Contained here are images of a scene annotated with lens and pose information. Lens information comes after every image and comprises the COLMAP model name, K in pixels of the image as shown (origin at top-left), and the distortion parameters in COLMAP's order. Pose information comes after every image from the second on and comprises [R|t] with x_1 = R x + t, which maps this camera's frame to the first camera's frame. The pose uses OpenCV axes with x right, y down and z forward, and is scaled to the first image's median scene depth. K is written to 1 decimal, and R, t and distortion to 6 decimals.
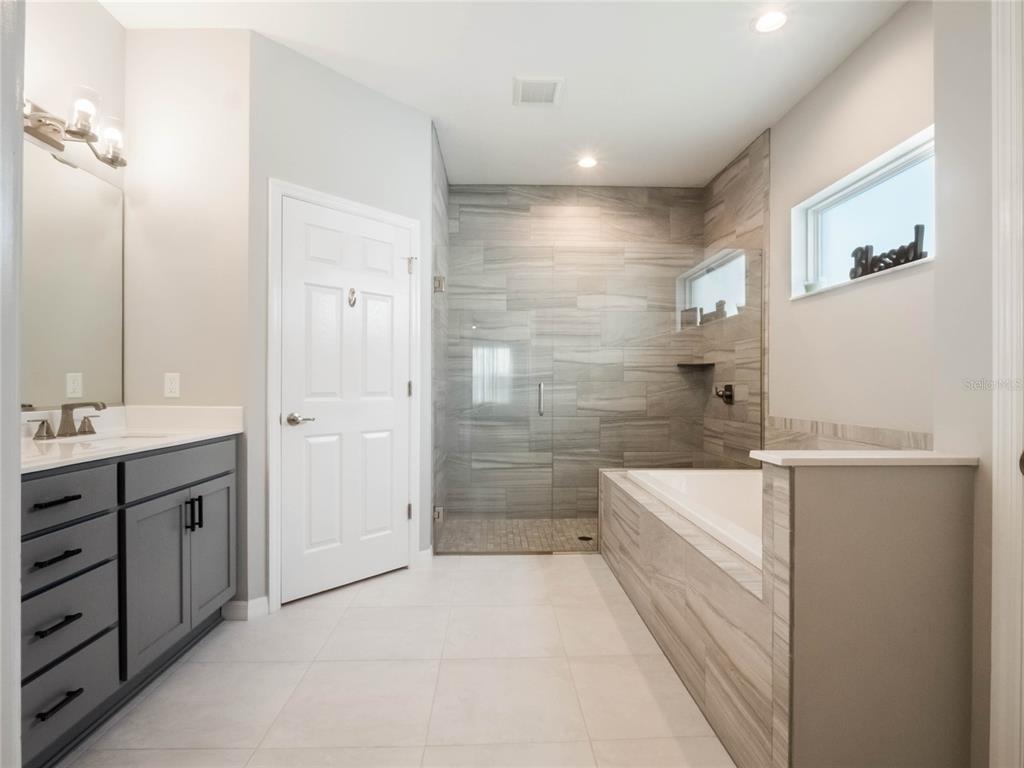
lens RADIAL K [[508.0, 0, 515.5], [0, 508.0, 382.5], [0, 0, 1]] dist [-0.005317, -0.004003]
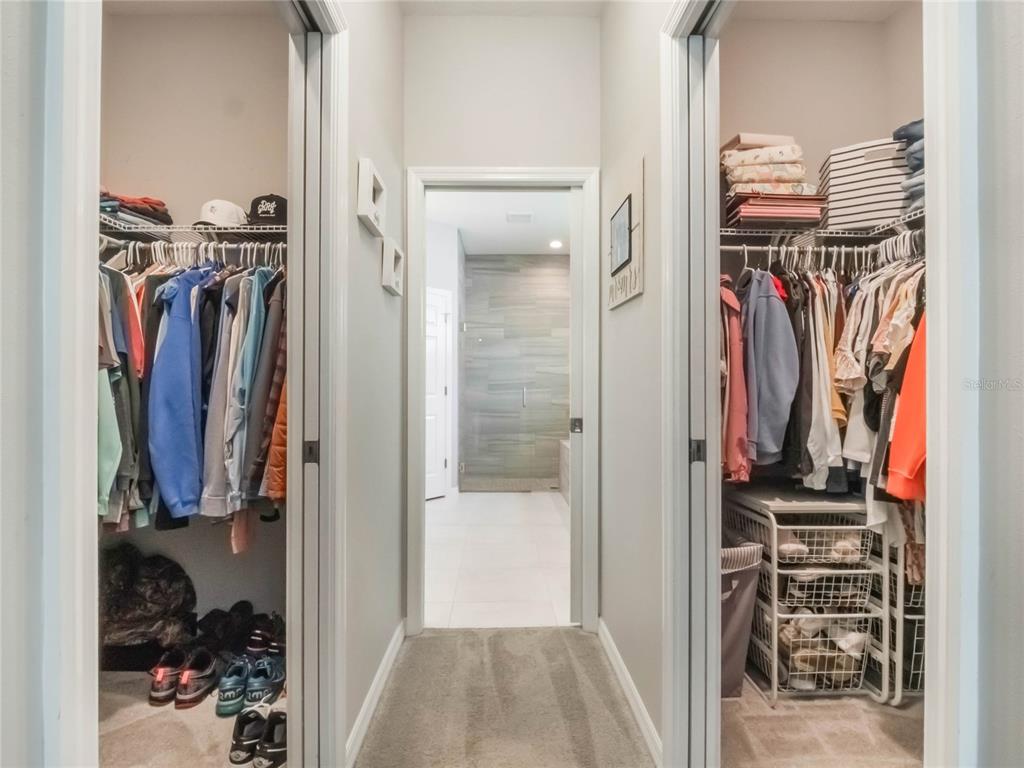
lens RADIAL K [[508.0, 0, 510.0], [0, 508.0, 385.8], [0, 0, 1]] dist [-0.005317, -0.004003]
pose [[0.999907, -0.000308, -0.013633, 0.036173], [0.000314, 1.000000, 0.000464, -0.006763], [0.013633, -0.000468, 0.999907, -0.877560]]
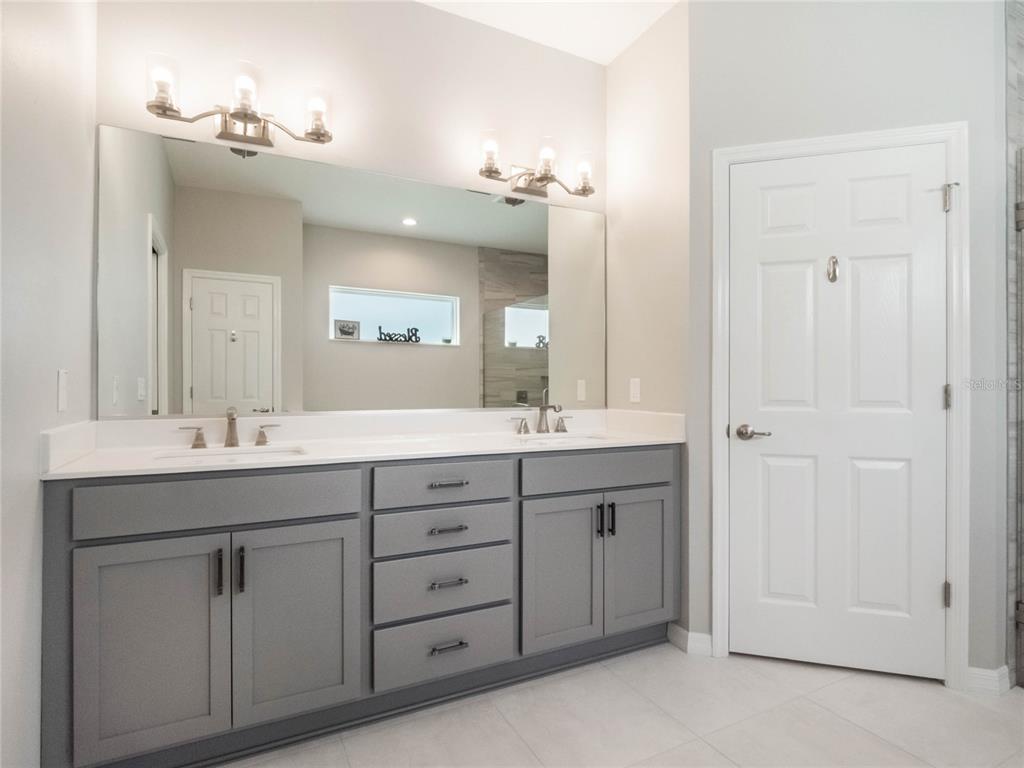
lens RADIAL K [[545.3, 0, 512.7], [0, 545.3, 384.5], [0, 0, 1]] dist [0.010310, -0.005018]
pose [[0.442317, -0.006197, -0.896837, 0.202380], [0.003913, 0.999980, -0.004980, -0.001934], [0.896850, -0.001307, 0.442332, 0.290454]]
